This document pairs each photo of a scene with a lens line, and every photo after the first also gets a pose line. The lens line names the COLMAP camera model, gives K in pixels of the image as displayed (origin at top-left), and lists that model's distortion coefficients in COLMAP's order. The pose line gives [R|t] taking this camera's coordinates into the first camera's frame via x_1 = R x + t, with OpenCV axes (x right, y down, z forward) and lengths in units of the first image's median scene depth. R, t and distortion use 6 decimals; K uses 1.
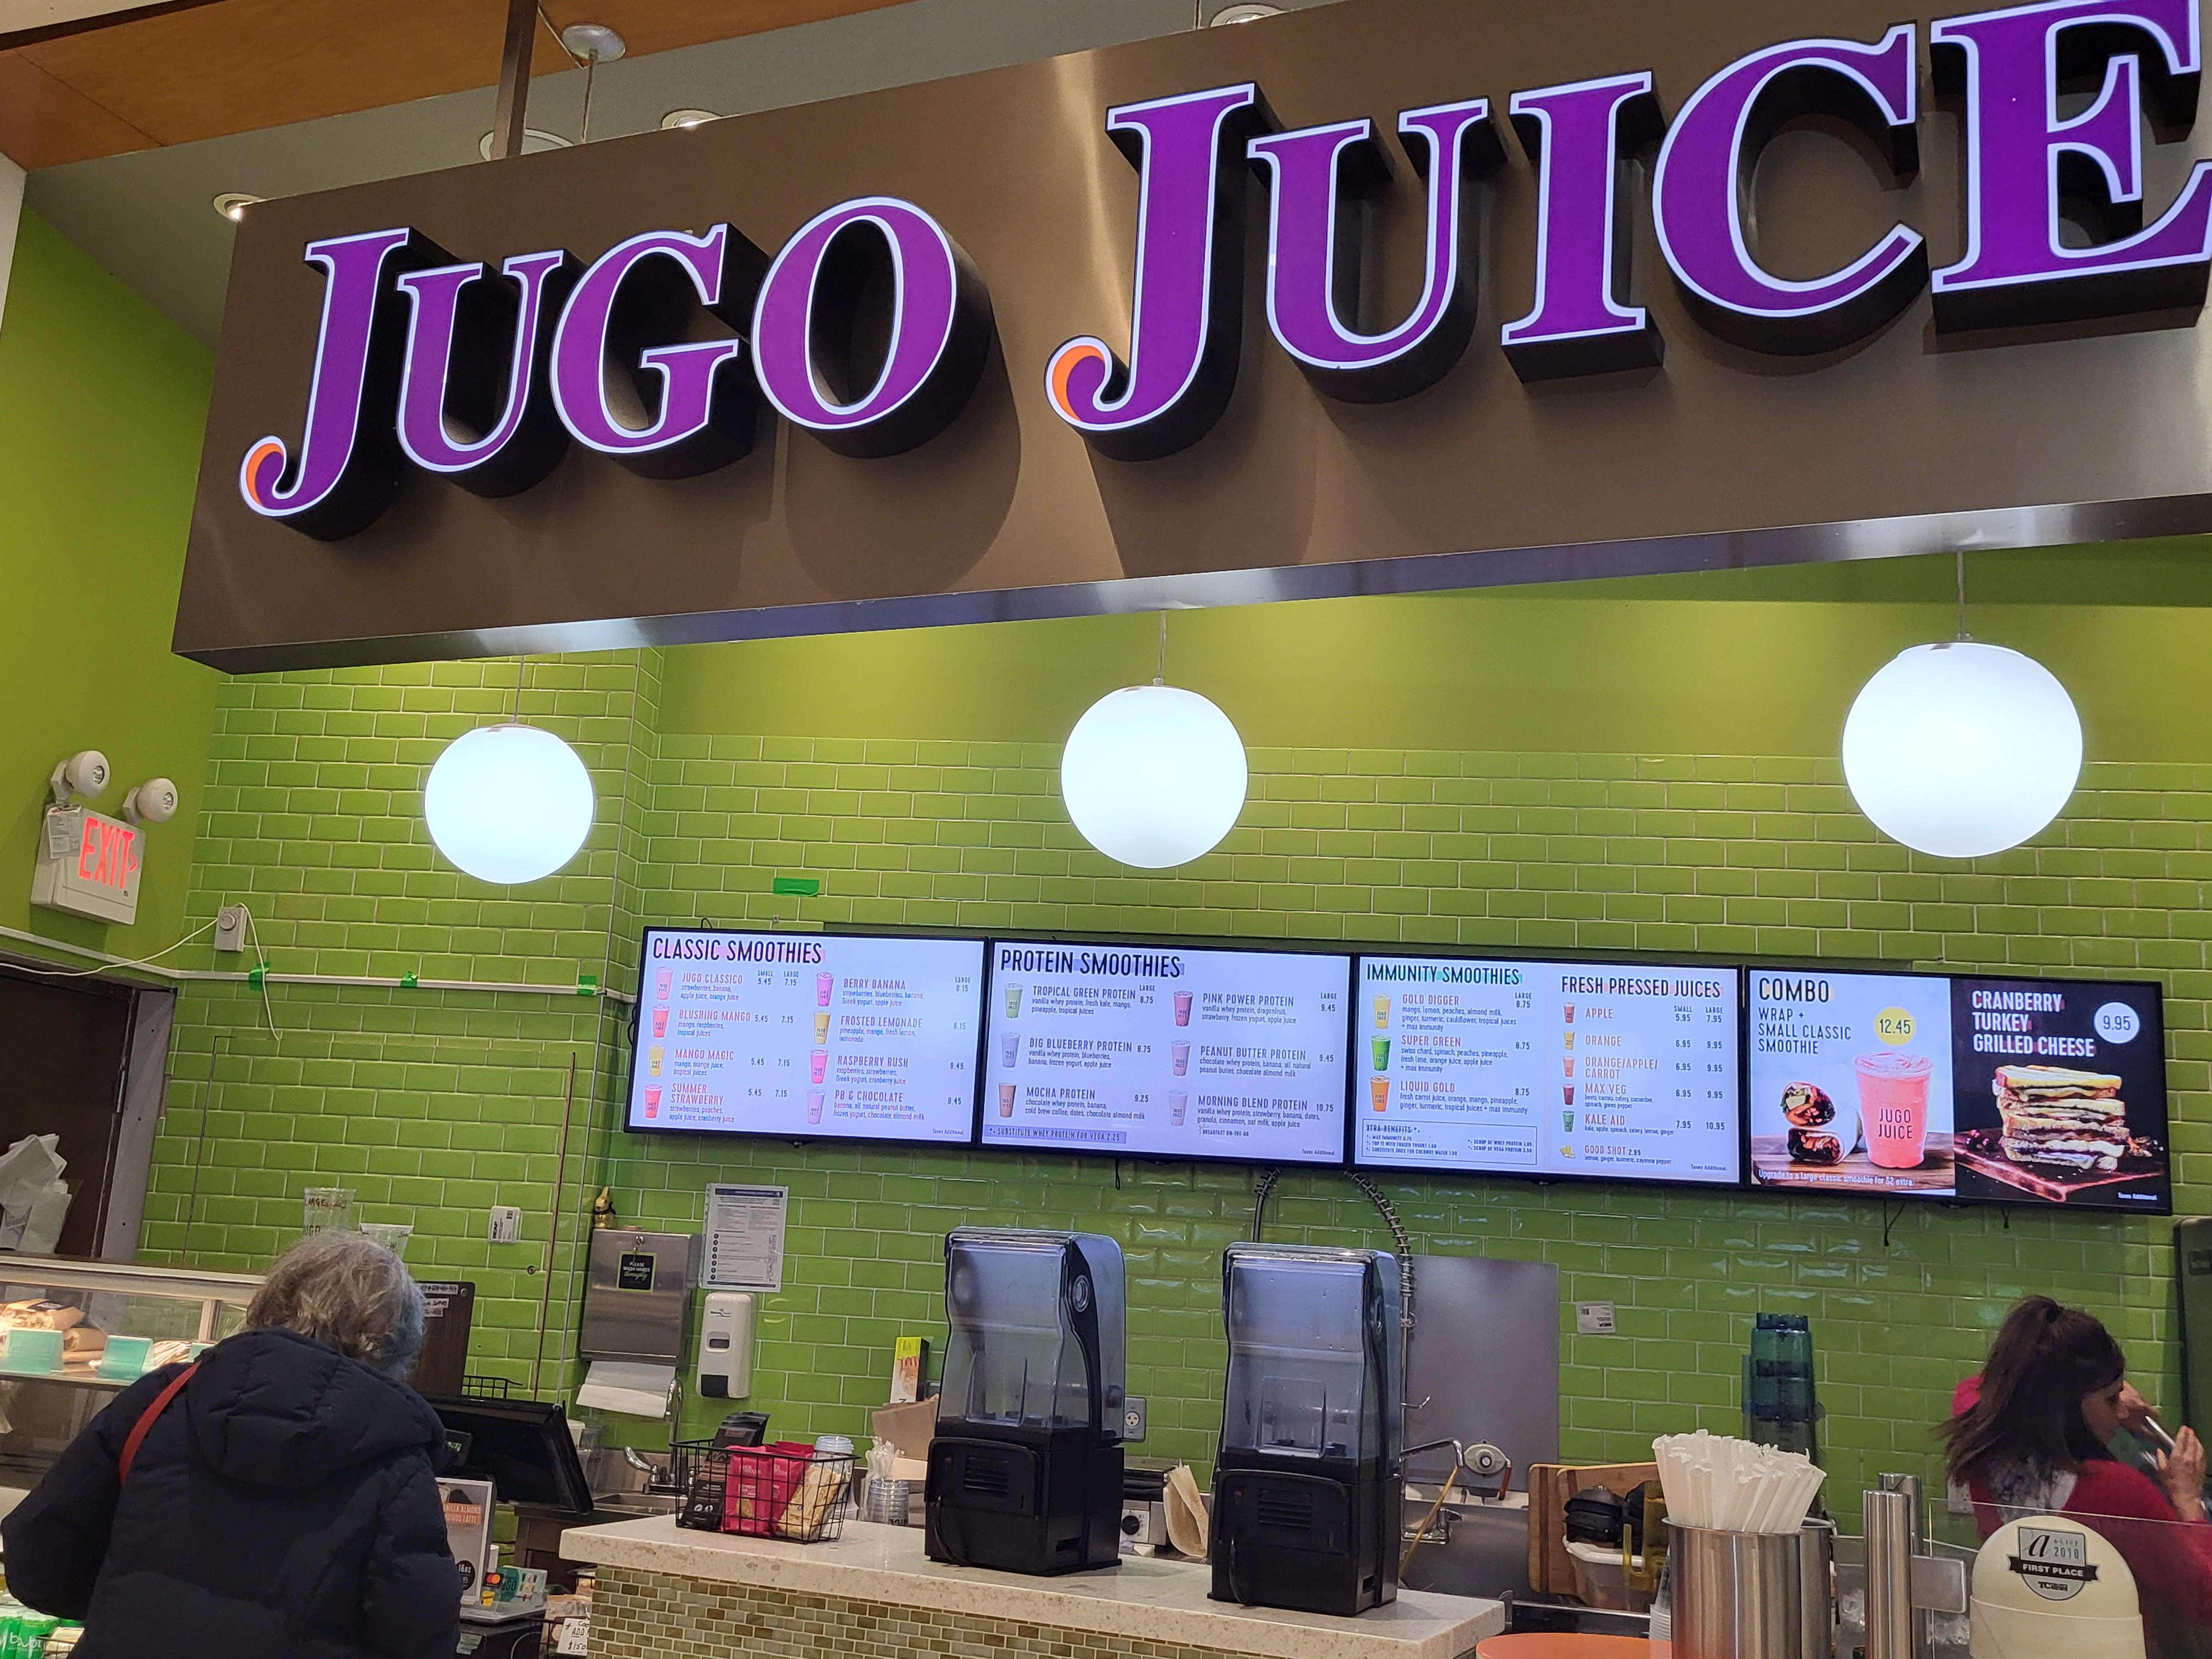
lens RADIAL K [[2059.9, 0, 1106.2], [0, 2059.9, 903.6], [0, 0, 1]] dist [0.043055, -0.021129]
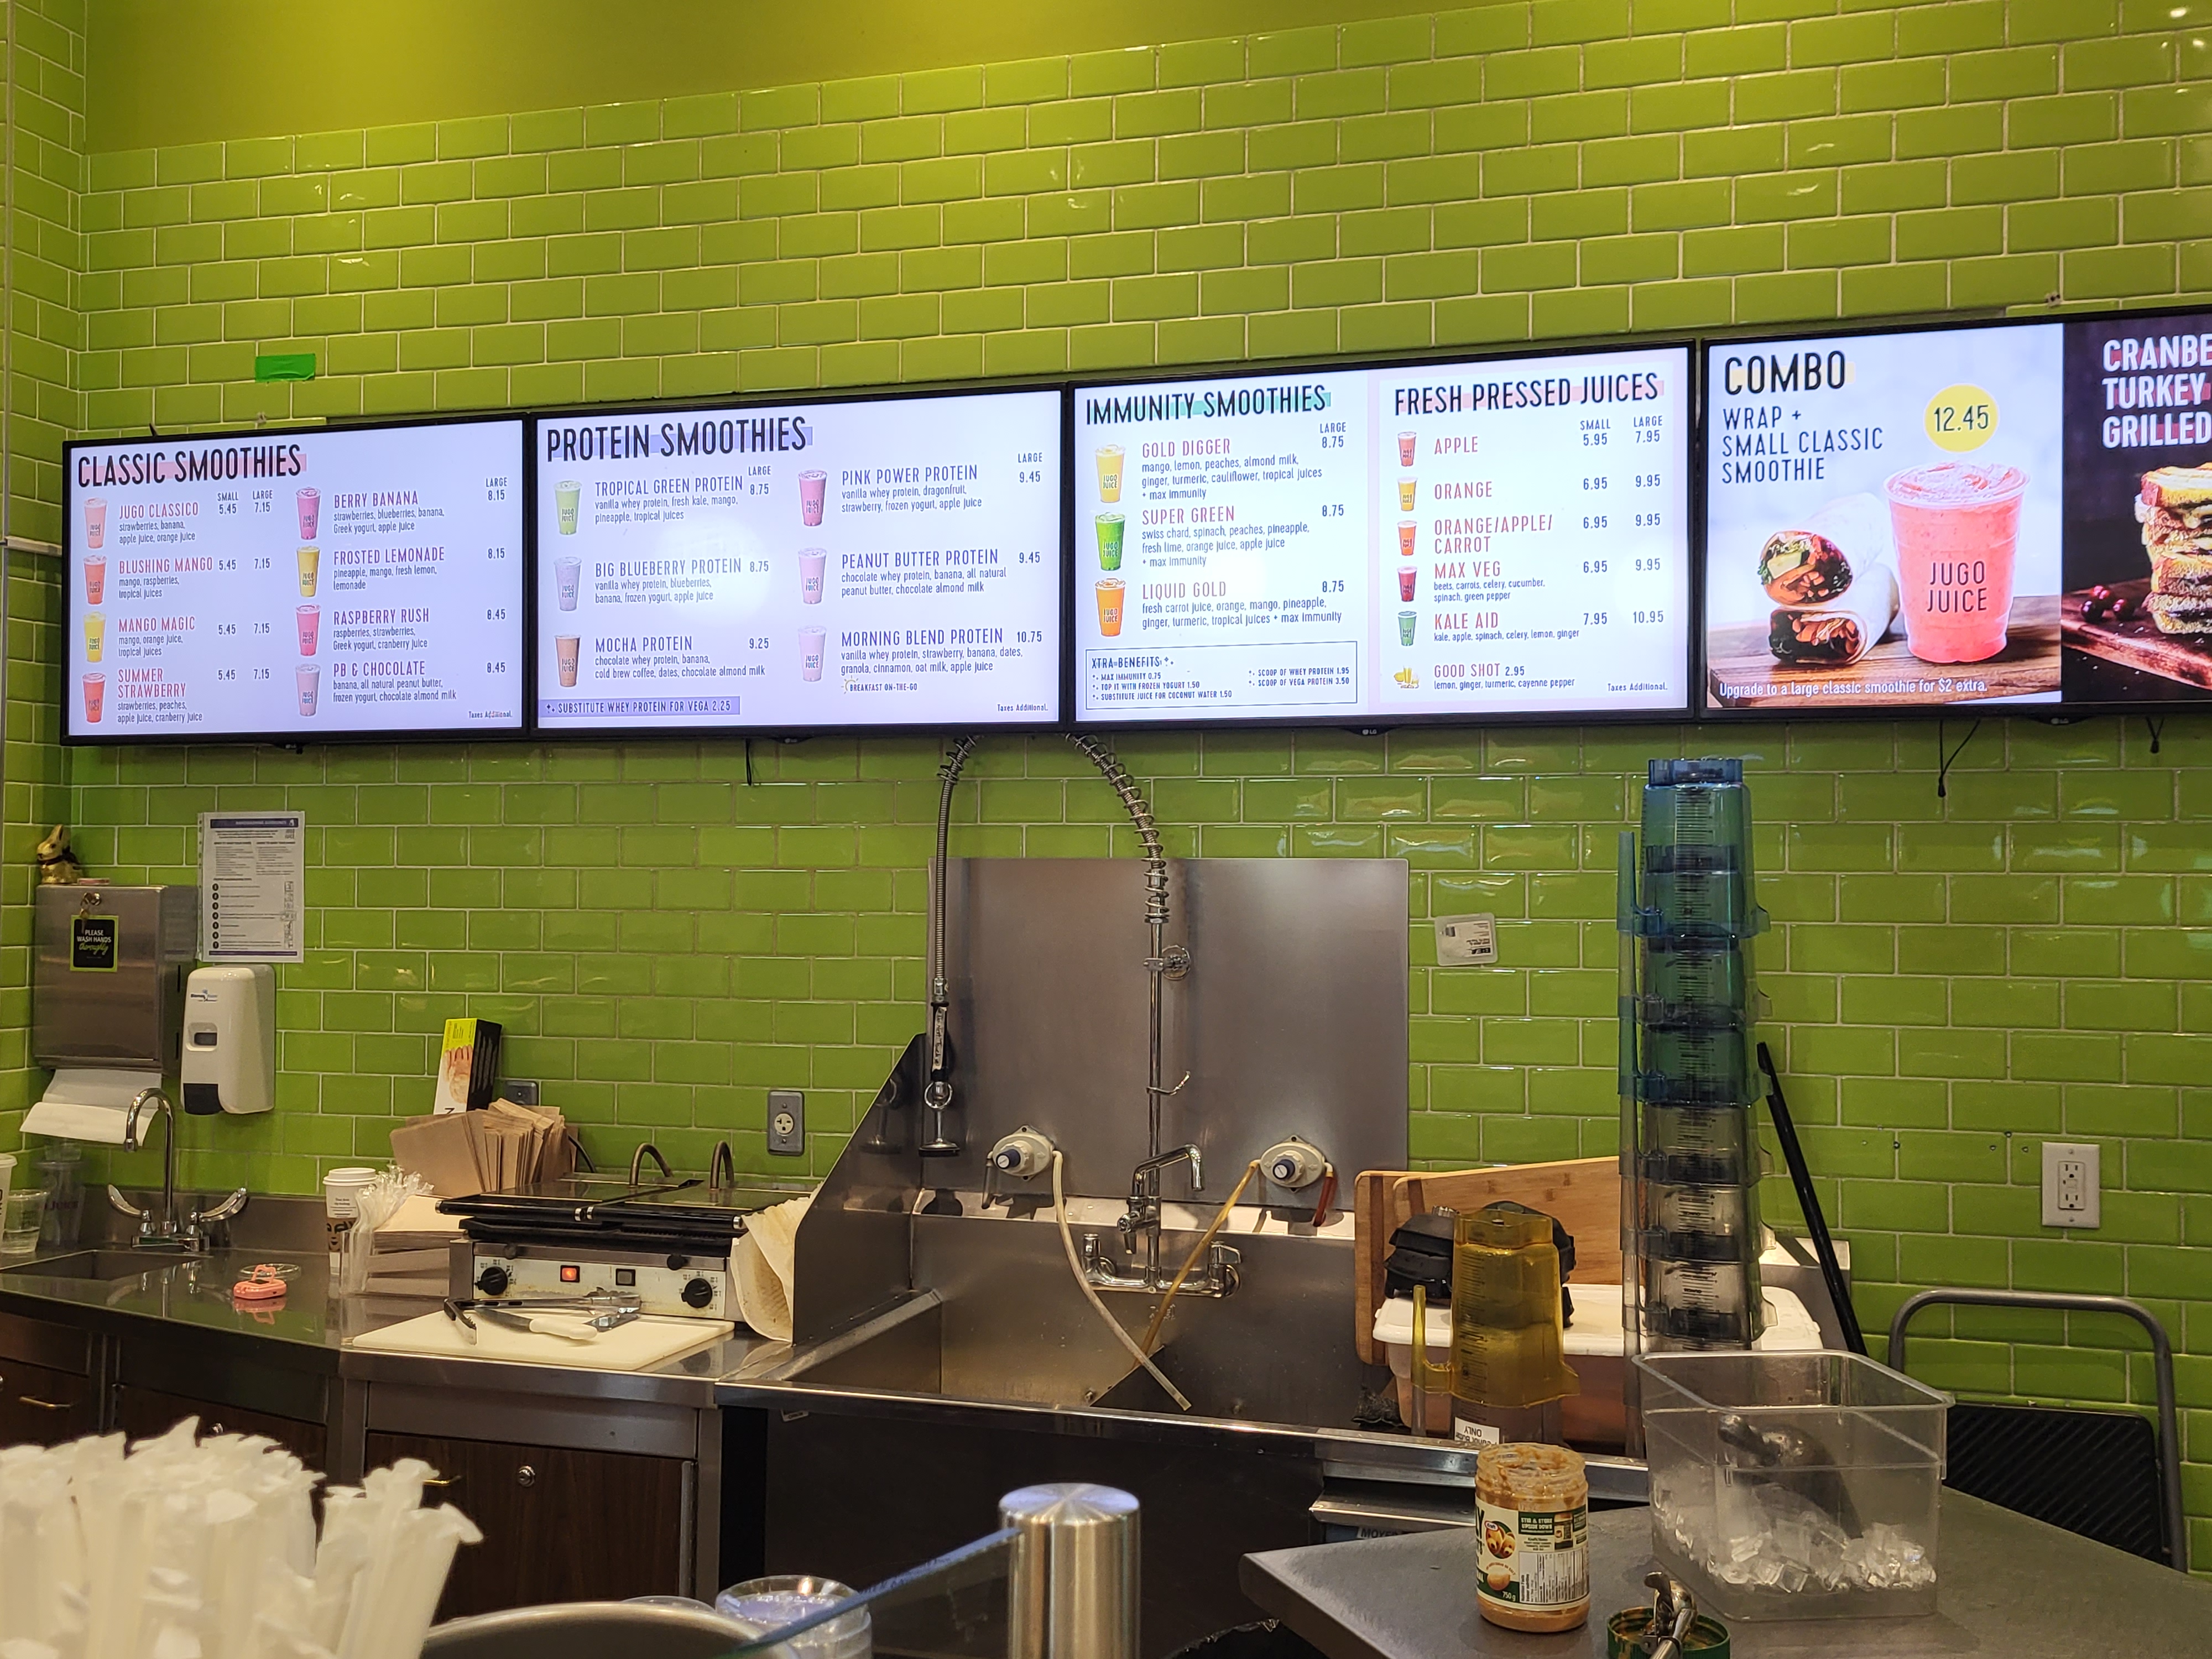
lens RADIAL K [[2059.9, 0, 1106.2], [0, 2059.9, 903.6], [0, 0, 1]] dist [0.043055, -0.021129]
pose [[0.989320, -0.051305, -0.136433, 0.213001], [0.073756, 0.983537, 0.164970, 0.077519], [0.125723, -0.173270, 0.976817, 0.374765]]
